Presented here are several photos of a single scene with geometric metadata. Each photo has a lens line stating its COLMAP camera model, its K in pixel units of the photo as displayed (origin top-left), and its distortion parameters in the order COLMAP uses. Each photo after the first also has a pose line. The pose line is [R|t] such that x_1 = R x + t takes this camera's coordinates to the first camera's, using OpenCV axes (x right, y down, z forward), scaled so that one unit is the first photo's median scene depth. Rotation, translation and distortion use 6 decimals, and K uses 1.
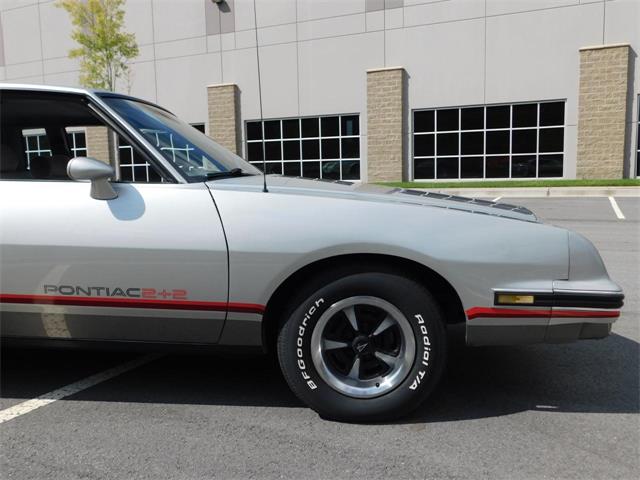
lens RADIAL K [[612.0, 0, 318.4], [0, 612.0, 239.7], [0, 0, 1]] dist [-0.004885, 0.005988]
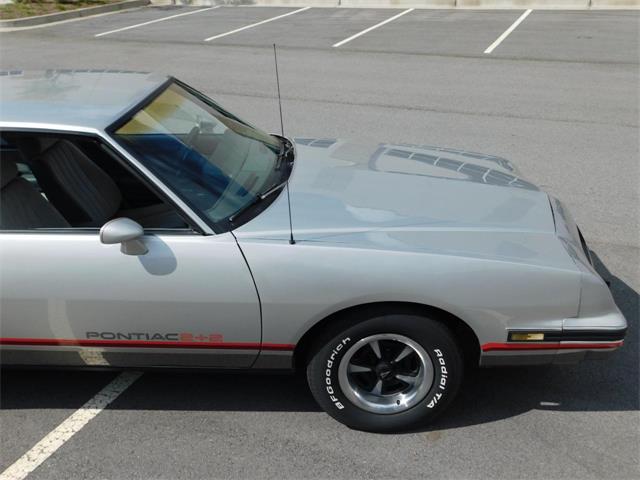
lens RADIAL K [[732.4, 0, 318.8], [0, 732.4, 276.1], [0, 0, 1]] dist [0.011981, -0.006099]
pose [[0.999425, -0.029380, 0.016899, -0.062850], [0.021997, 0.941569, 0.336101, -0.425098], [-0.025786, -0.335536, 0.941674, -0.170261]]
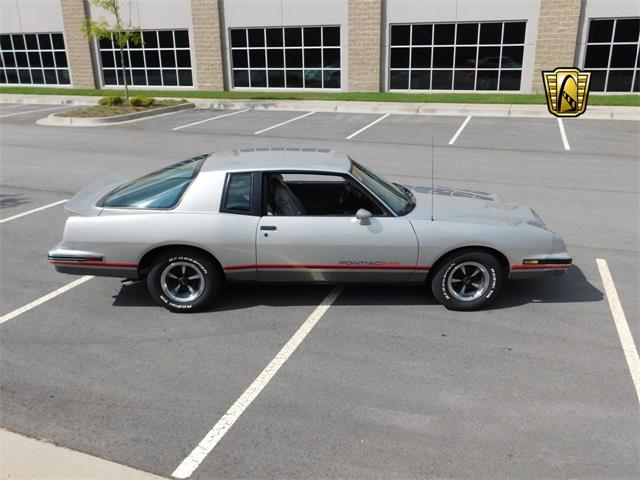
lens RADIAL K [[626.9, 0, 320.5], [0, 626.9, 257.1], [0, 0, 1]] dist [0.006647, 0.003476]
pose [[0.994616, -0.029766, 0.099260, -0.746743], [0.006684, 0.974292, 0.225191, -0.479101], [-0.103411, -0.223315, 0.969245, -1.321713]]
